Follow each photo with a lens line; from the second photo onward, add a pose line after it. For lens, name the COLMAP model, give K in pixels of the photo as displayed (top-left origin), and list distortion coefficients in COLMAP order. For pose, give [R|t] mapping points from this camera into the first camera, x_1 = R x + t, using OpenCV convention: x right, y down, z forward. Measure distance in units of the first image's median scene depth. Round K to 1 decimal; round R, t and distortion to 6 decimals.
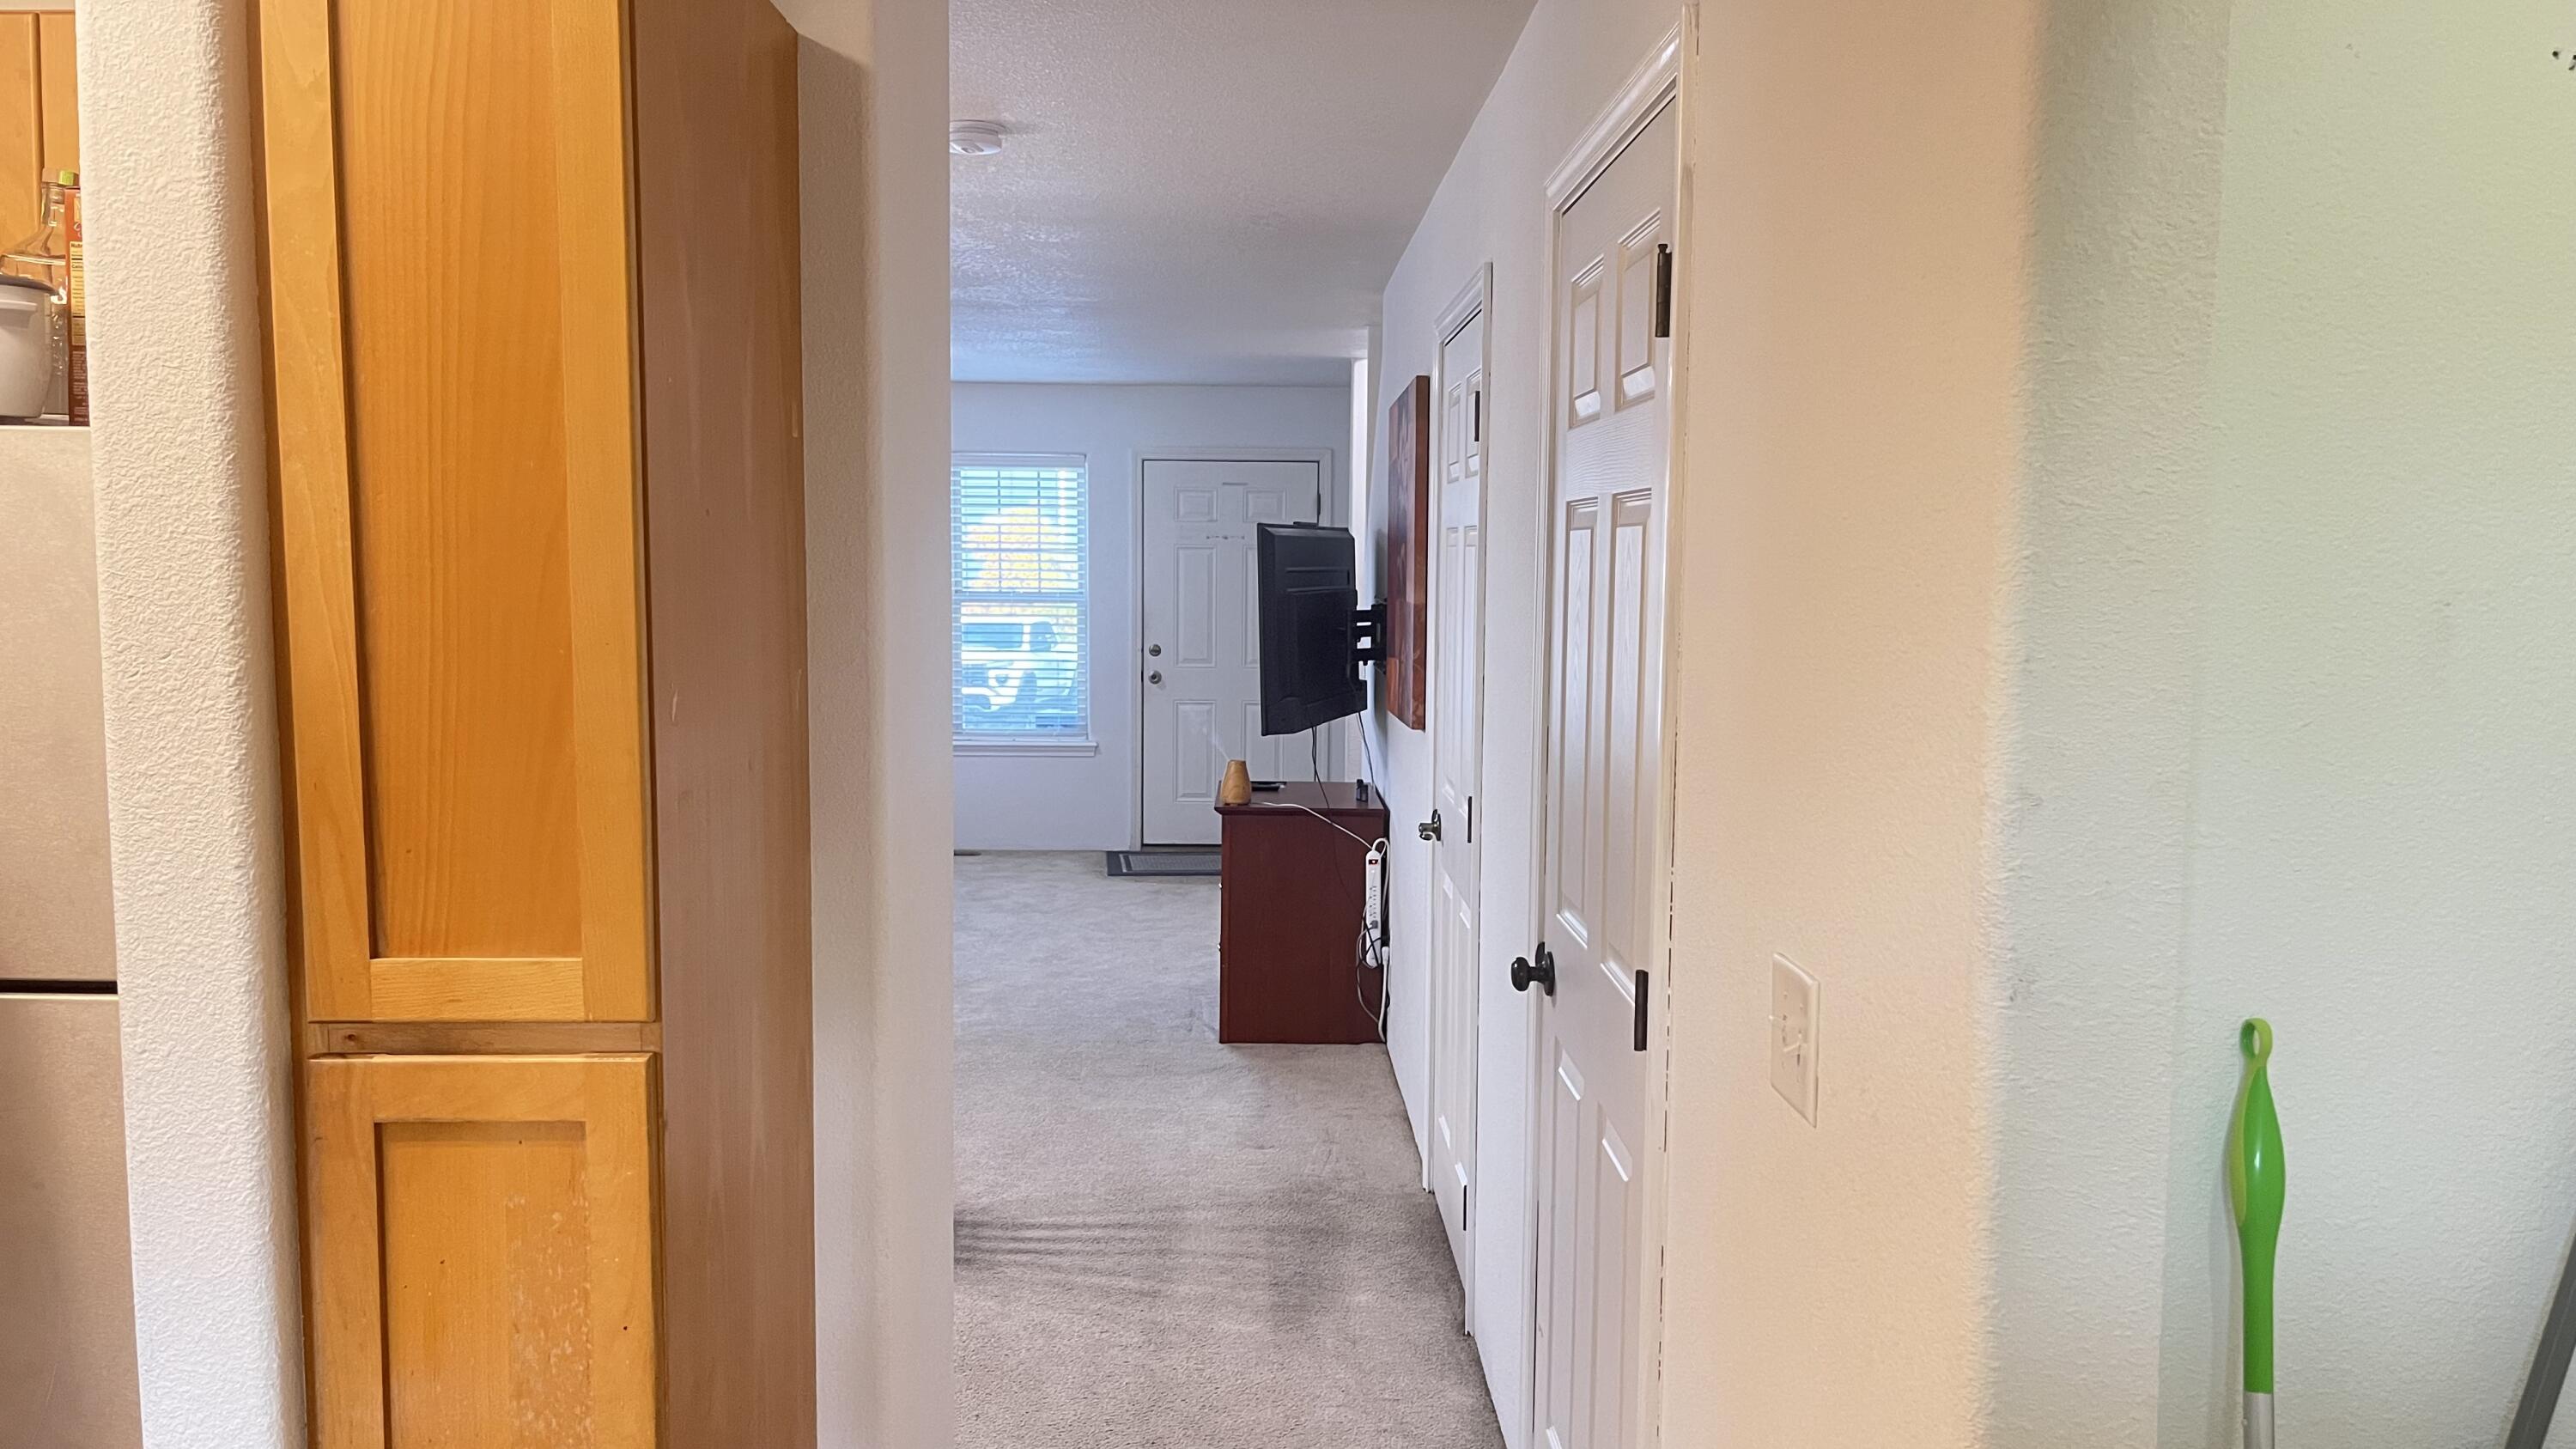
lens RADIAL K [[1954.0, 0, 1297.2], [0, 1954.0, 732.7], [0, 0, 1]] dist [0.061286, -0.075305]
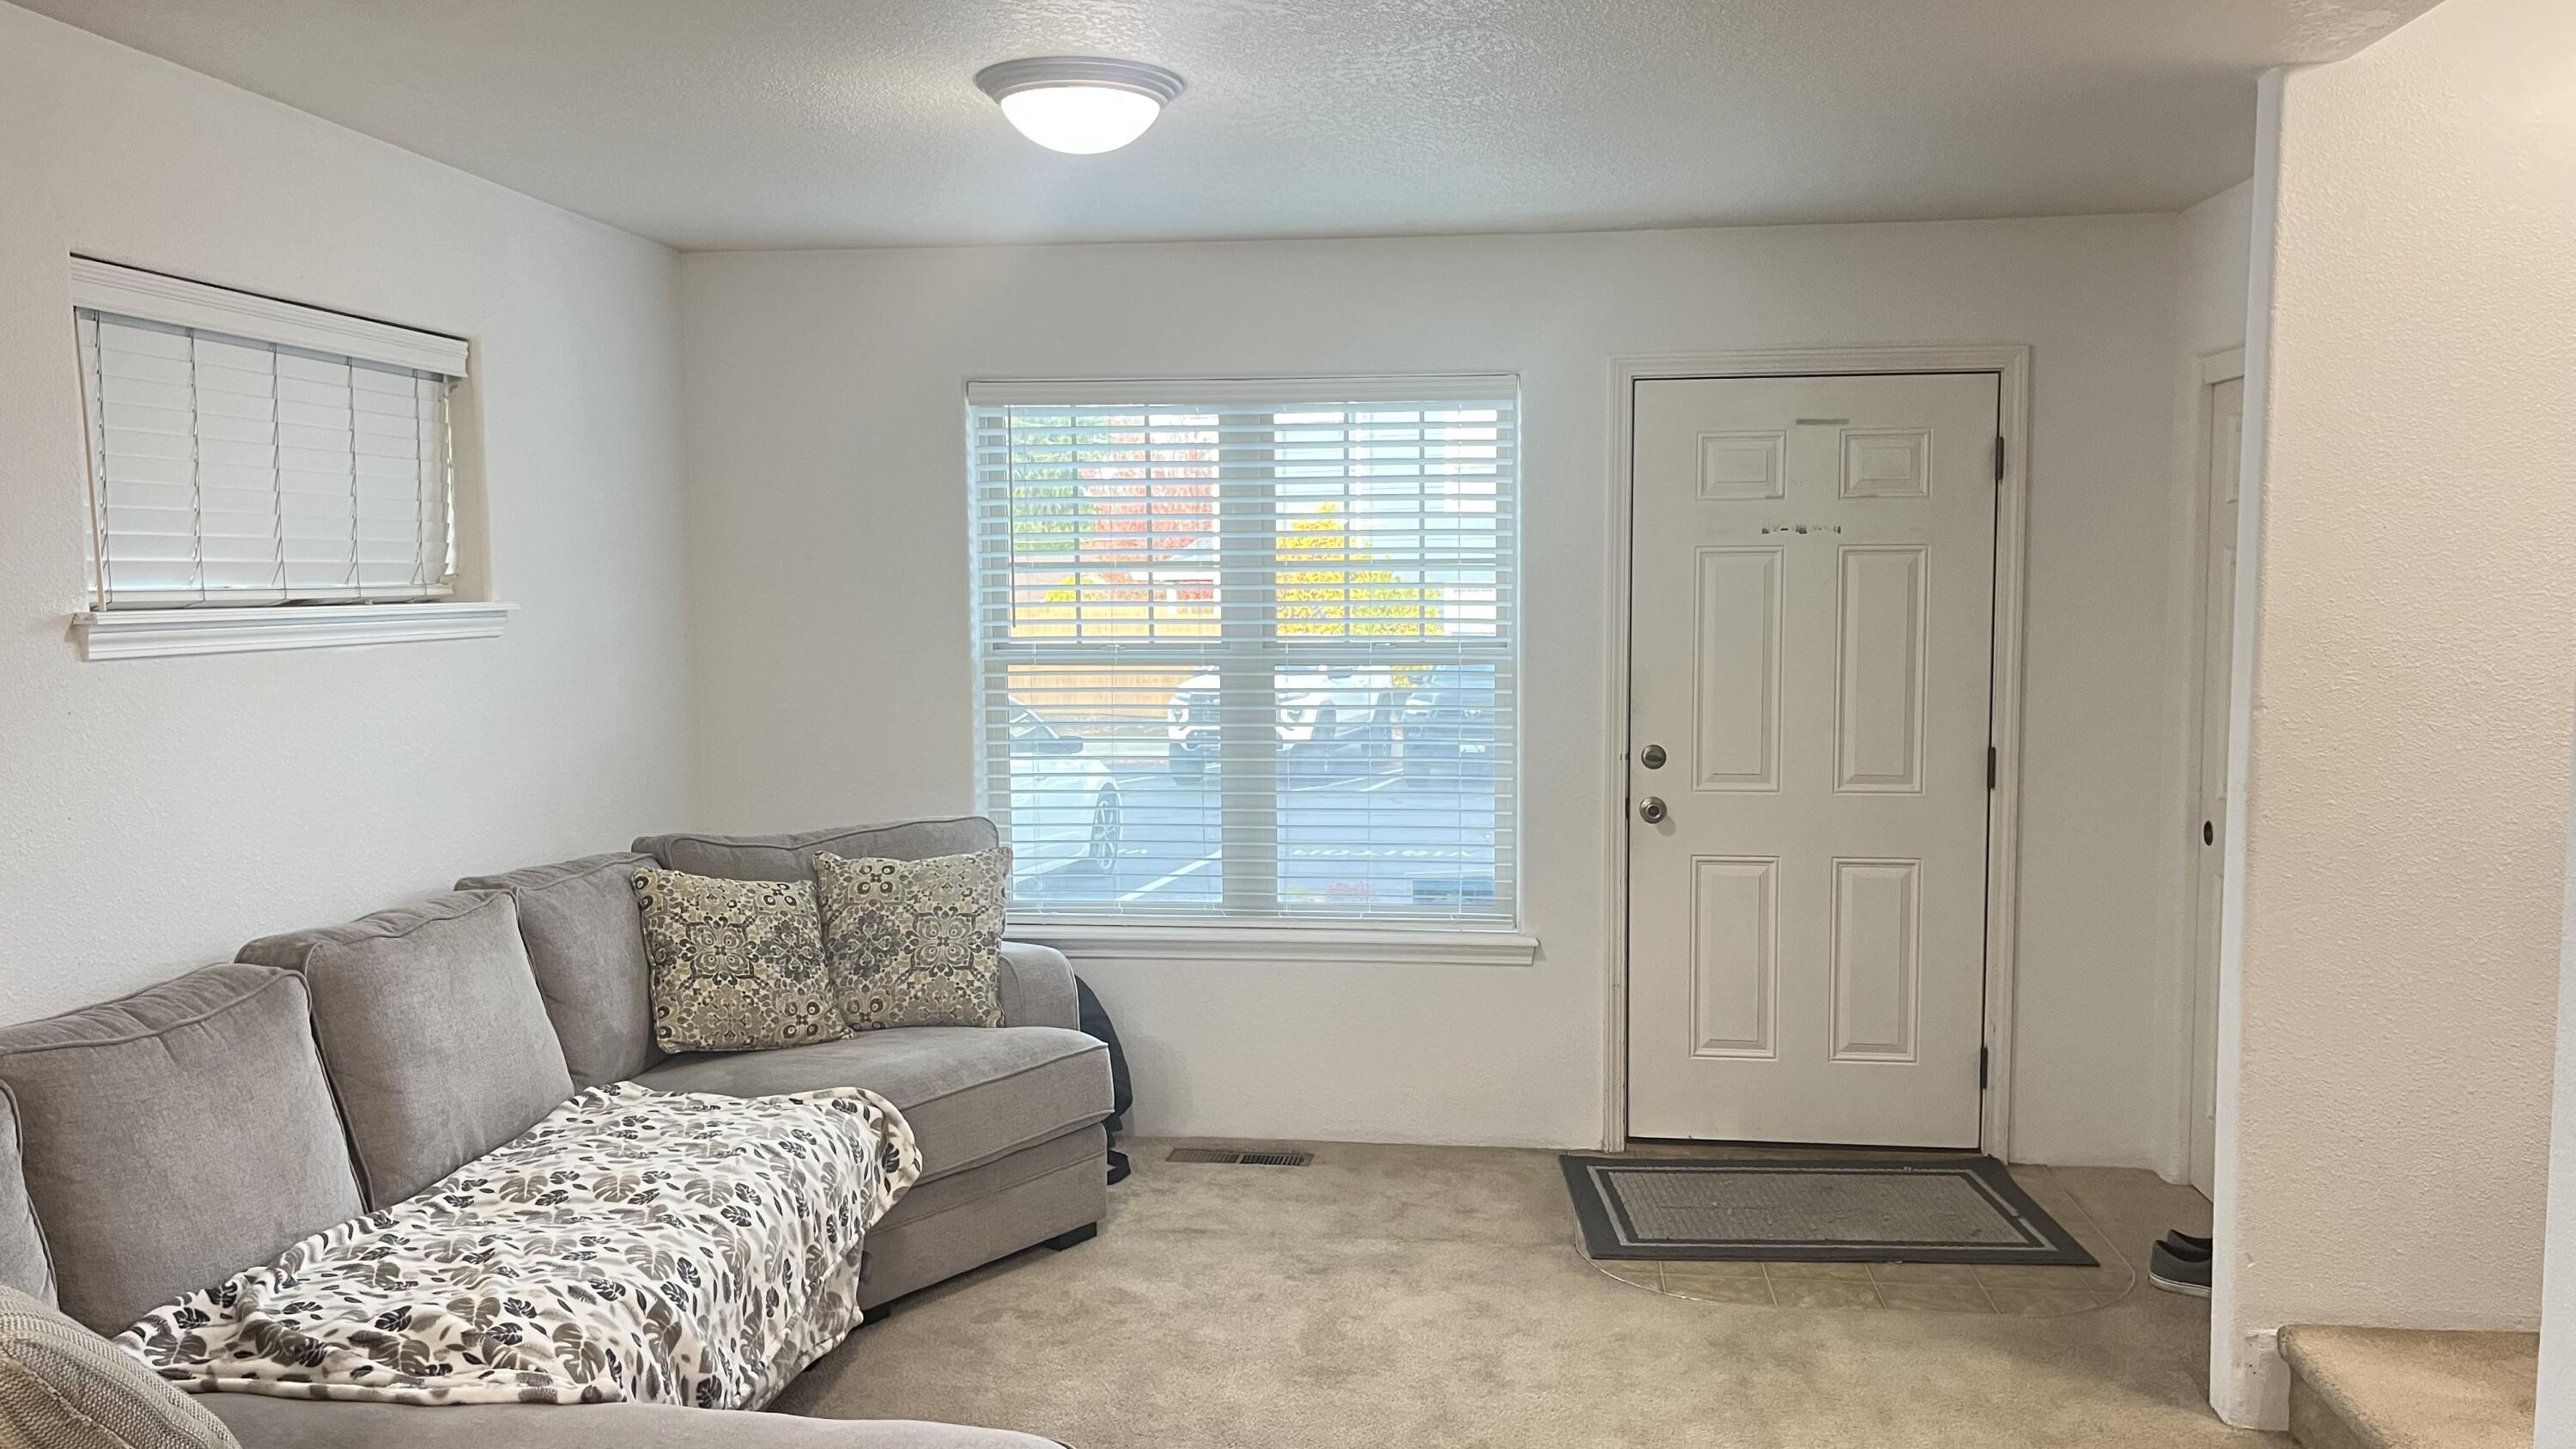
lens RADIAL K [[1954.0, 0, 1288.5], [0, 1954.0, 742.0], [0, 0, 1]] dist [0.061286, -0.075305]
pose [[0.989480, -0.003216, -0.144632, -0.092854], [0.003569, 0.999991, 0.002186, -0.047549], [0.144623, -0.002679, 0.989483, 0.486043]]
